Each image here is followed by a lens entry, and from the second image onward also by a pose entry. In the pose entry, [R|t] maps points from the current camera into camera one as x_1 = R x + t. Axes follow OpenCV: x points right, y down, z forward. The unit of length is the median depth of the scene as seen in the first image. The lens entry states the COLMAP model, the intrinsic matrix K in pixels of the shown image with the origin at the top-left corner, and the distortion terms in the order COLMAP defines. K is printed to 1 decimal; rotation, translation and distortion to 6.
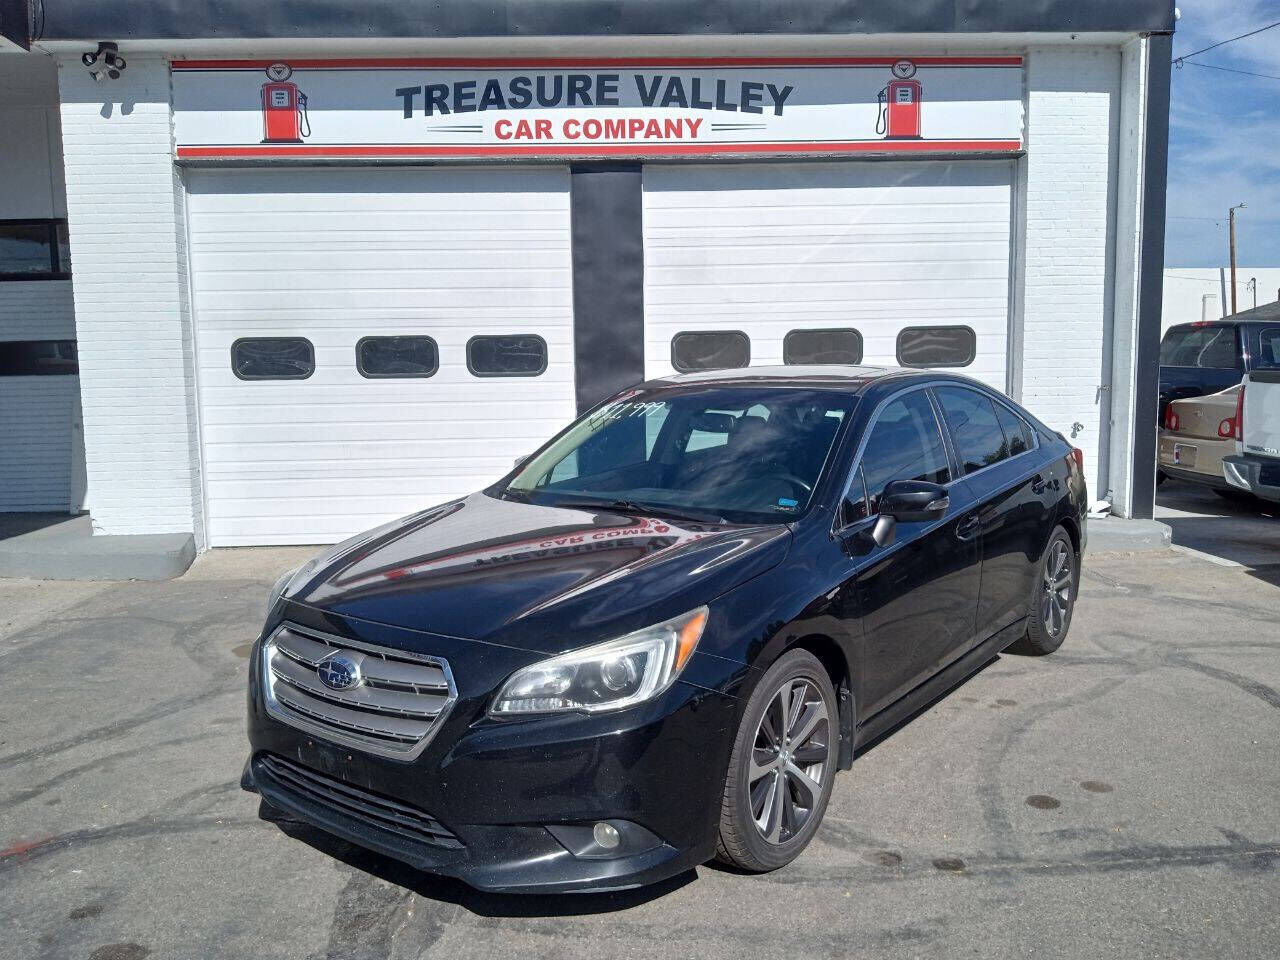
lens RADIAL K [[1074.6, 0, 640.0], [0, 1074.6, 480.0], [0, 0, 1]] dist [0.002203, -0.026225]
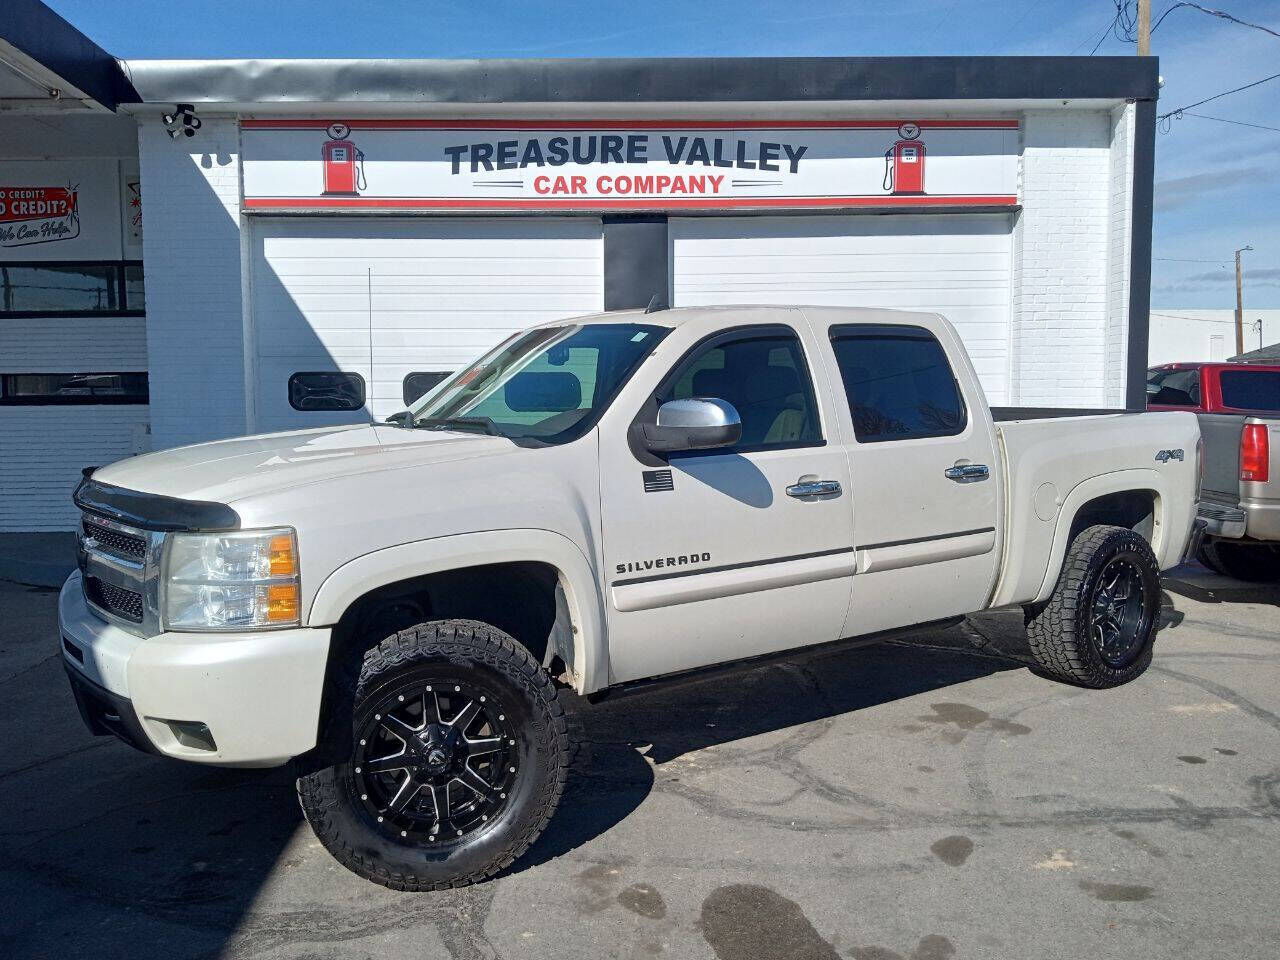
lens RADIAL K [[1066.2, 0, 640.0], [0, 1066.2, 480.0], [0, 0, 1]] dist [0.033418, -0.070297]
pose [[0.999897, 0.008246, -0.011755, -0.011947], [-0.008625, 0.999433, -0.032550, 0.009399], [0.011480, 0.032648, 0.999401, -0.078374]]
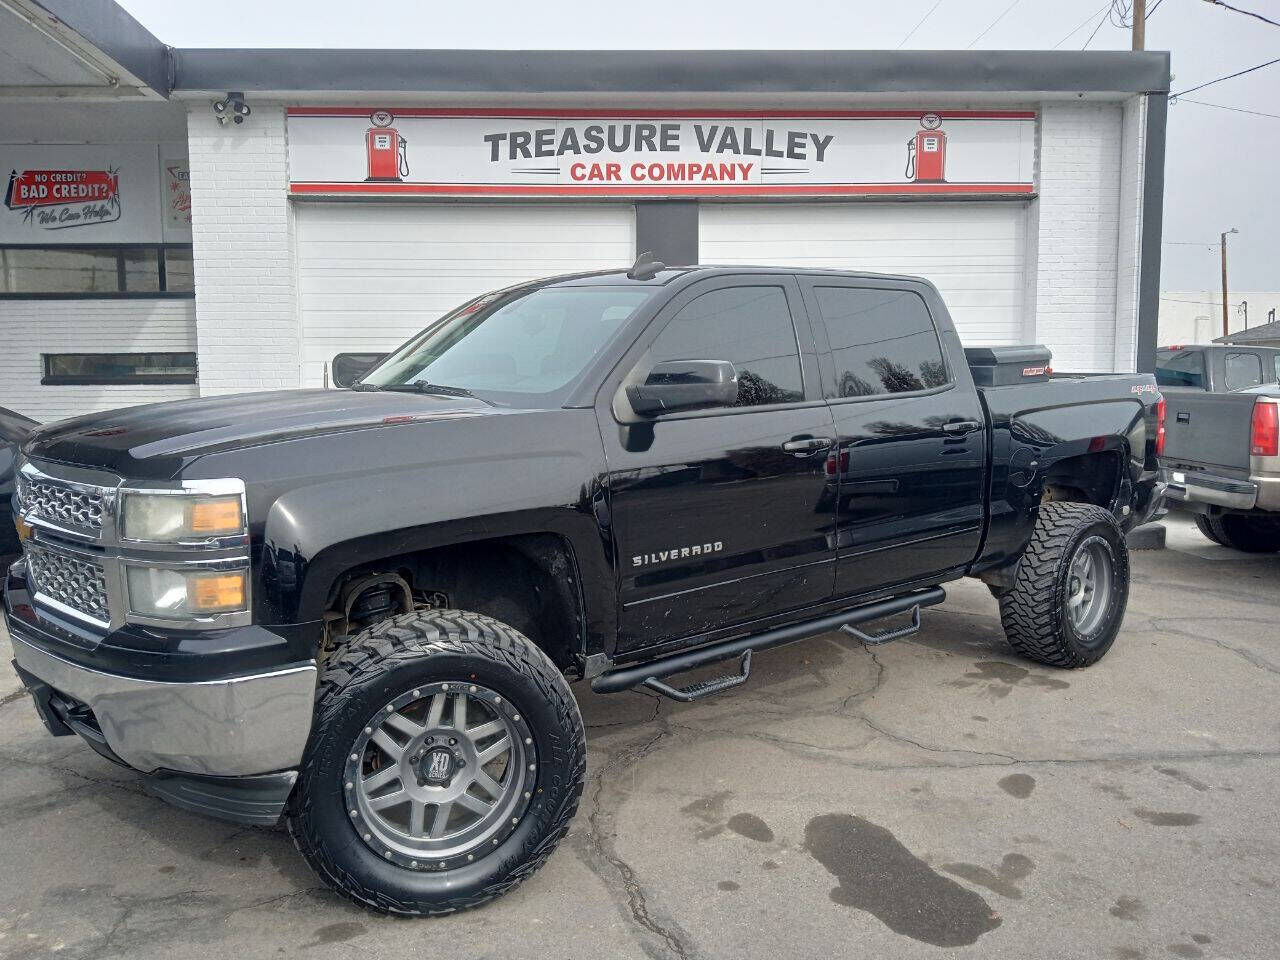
lens RADIAL K [[1060.1, 0, 640.0], [0, 1060.1, 480.0], [0, 0, 1]] dist [0.046049, -0.096624]
pose [[0.999959, 0.008767, 0.002402, -0.061519], [-0.008735, 0.999877, -0.013036, 0.013875], [-0.002516, 0.013015, 0.999912, -0.120776]]
